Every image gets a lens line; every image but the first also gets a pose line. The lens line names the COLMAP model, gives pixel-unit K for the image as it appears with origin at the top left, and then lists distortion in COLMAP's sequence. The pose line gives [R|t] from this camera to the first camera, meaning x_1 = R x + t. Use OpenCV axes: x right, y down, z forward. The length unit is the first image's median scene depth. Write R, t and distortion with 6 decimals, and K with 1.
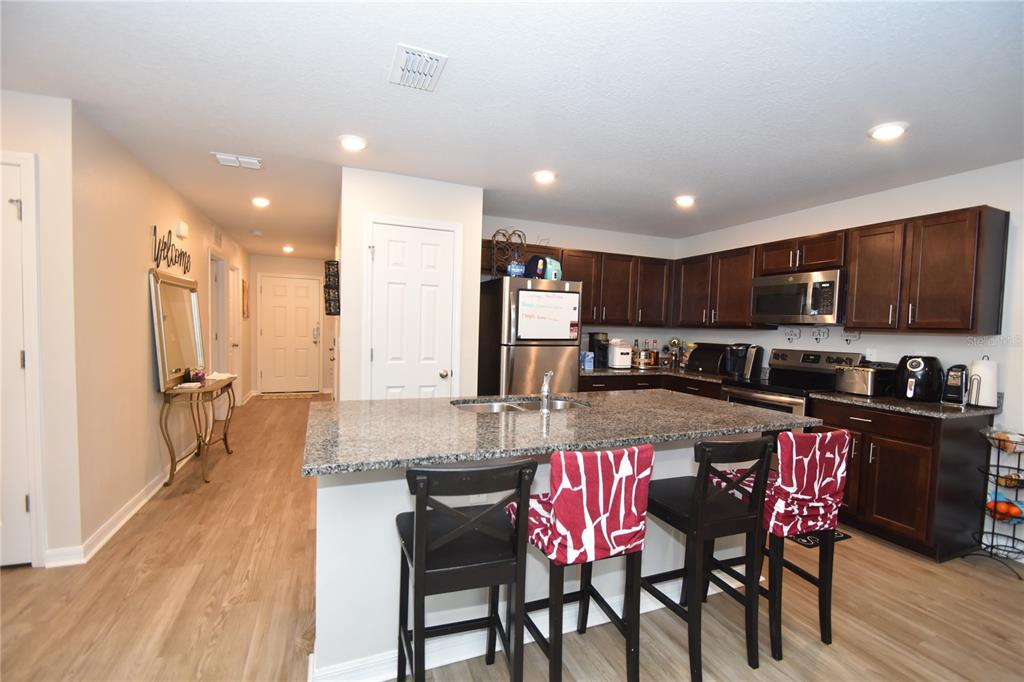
lens RADIAL K [[450.7, 0, 516.7], [0, 450.7, 352.4], [0, 0, 1]] dist [0.003295, 0.000054]
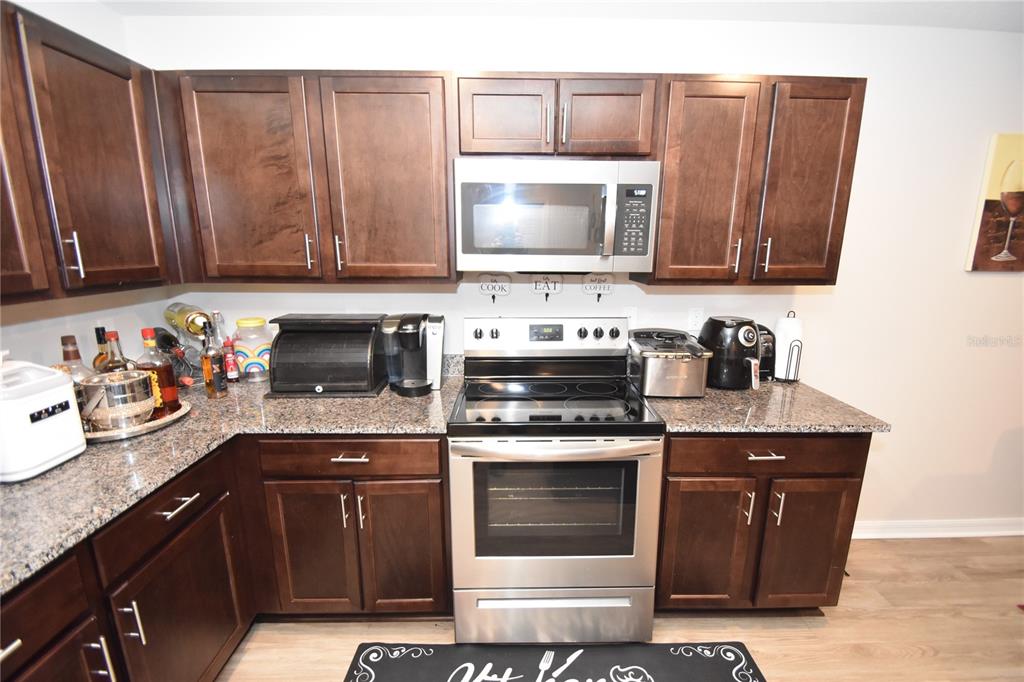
lens RADIAL K [[450.7, 0, 516.7], [0, 450.7, 352.4], [0, 0, 1]] dist [0.003295, 0.000054]
pose [[0.367865, -0.234026, 0.899948, 0.154271], [0.061123, 0.971805, 0.227727, -0.094607], [-0.927868, -0.028765, 0.371798, 0.884070]]
